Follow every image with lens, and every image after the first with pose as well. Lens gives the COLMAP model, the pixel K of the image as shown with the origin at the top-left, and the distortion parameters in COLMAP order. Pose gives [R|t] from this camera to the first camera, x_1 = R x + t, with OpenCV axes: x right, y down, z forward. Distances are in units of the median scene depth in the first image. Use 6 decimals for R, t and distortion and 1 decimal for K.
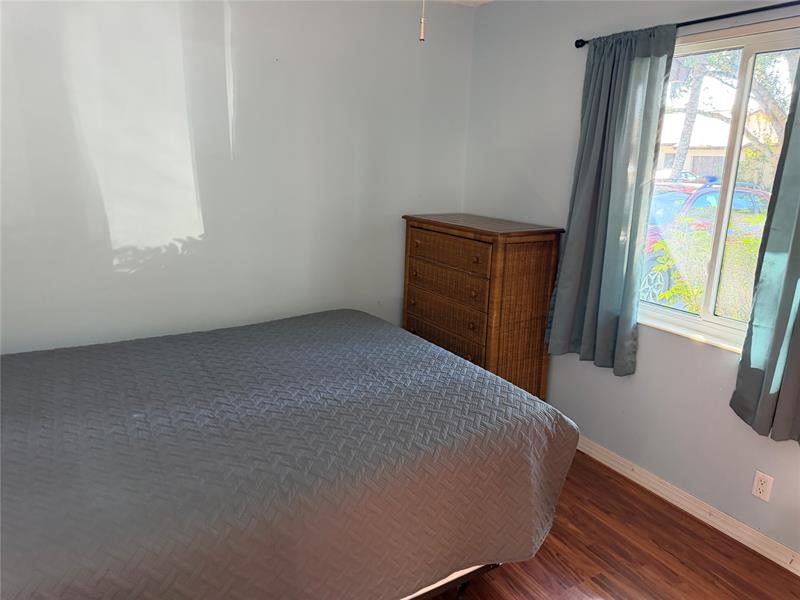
lens RADIAL K [[559.1, 0, 398.0], [0, 559.1, 299.8], [0, 0, 1]] dist [0.019502, -0.006459]
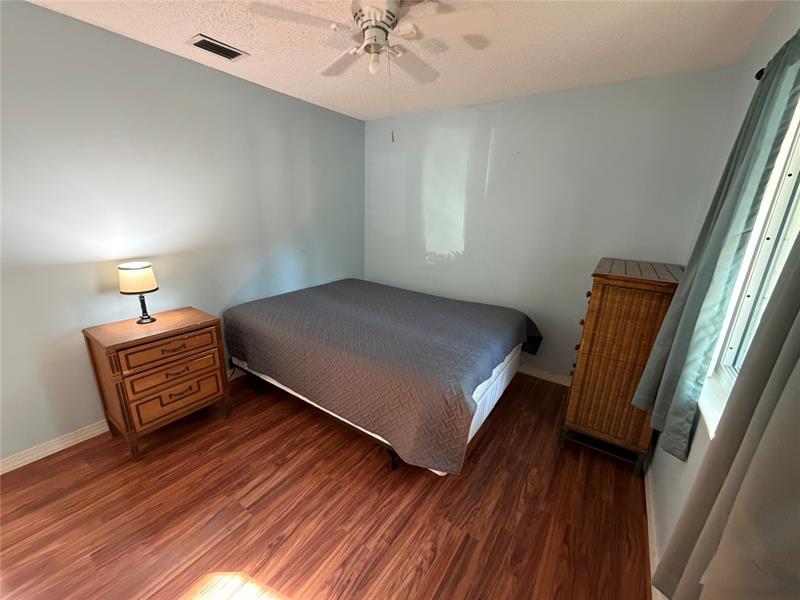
lens RADIAL K [[319.3, 0, 398.9], [0, 319.3, 302.6], [0, 0, 1]] dist [0.000389, 0.000278]
pose [[0.386556, 0.241616, -0.890054, 0.628158], [-0.238765, 0.958389, 0.156470, -0.068558], [0.890823, 0.152029, 0.428160, 0.363744]]
